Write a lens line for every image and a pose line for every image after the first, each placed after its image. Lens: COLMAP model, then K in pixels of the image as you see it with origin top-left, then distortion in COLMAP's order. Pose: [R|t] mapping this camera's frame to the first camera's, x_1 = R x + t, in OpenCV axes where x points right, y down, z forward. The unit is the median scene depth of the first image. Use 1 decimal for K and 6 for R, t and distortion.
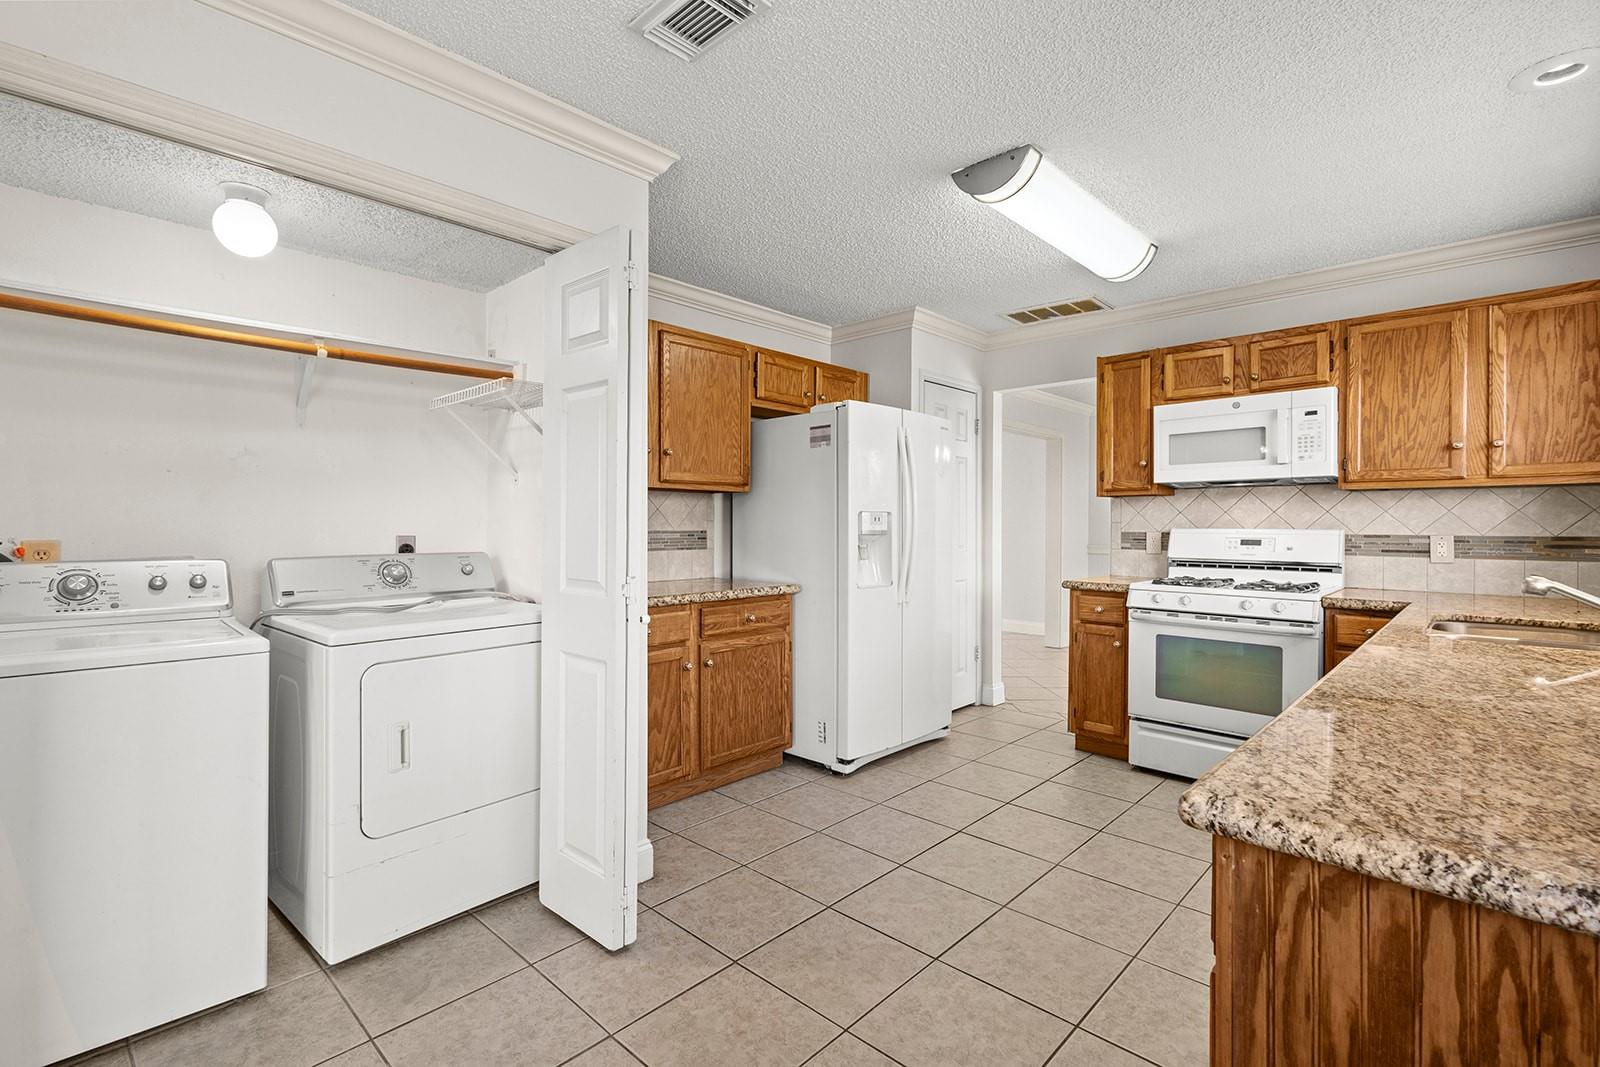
lens RADIAL K [[743.4, 0, 800.3], [0, 743.4, 530.1], [0, 0, 1]] dist [0.005215, -0.000041]
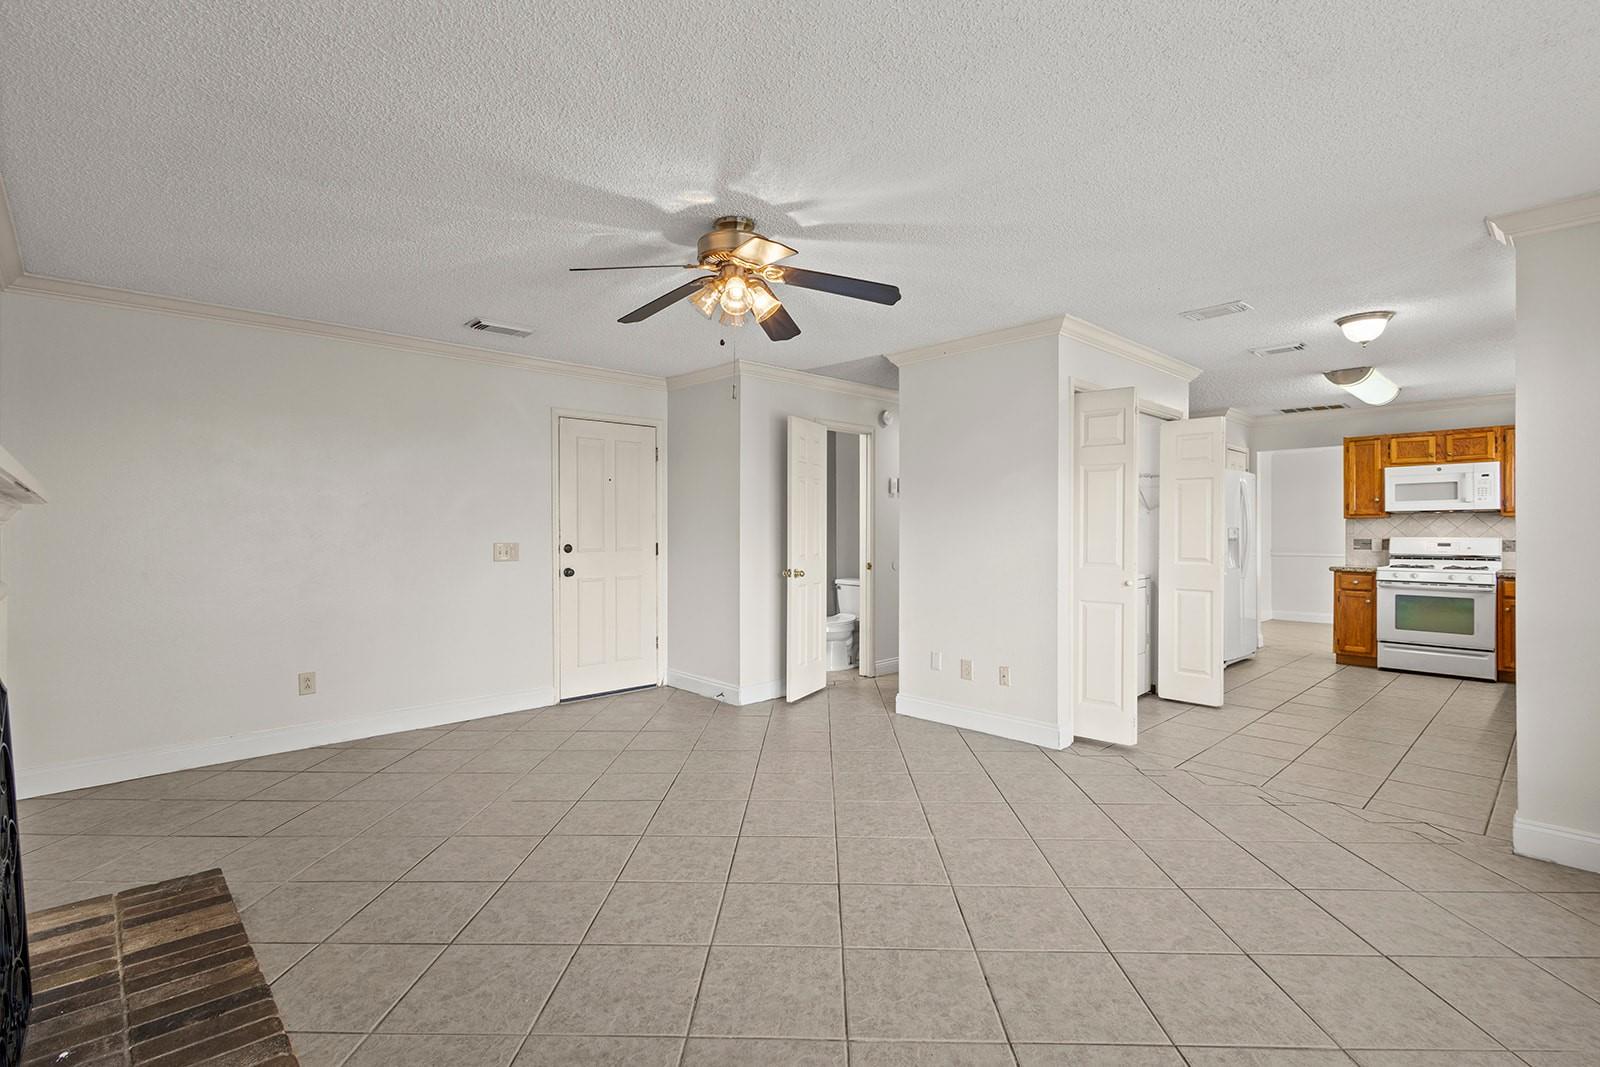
lens RADIAL K [[749.1, 0, 800.0], [0, 749.1, 533.5], [0, 0, 1]] dist [0.001541, -0.000228]
pose [[0.998481, -0.001625, -0.055077, -0.857006], [0.001273, 0.999979, -0.006425, -0.000672], [0.055087, 0.006345, 0.998461, -0.898641]]
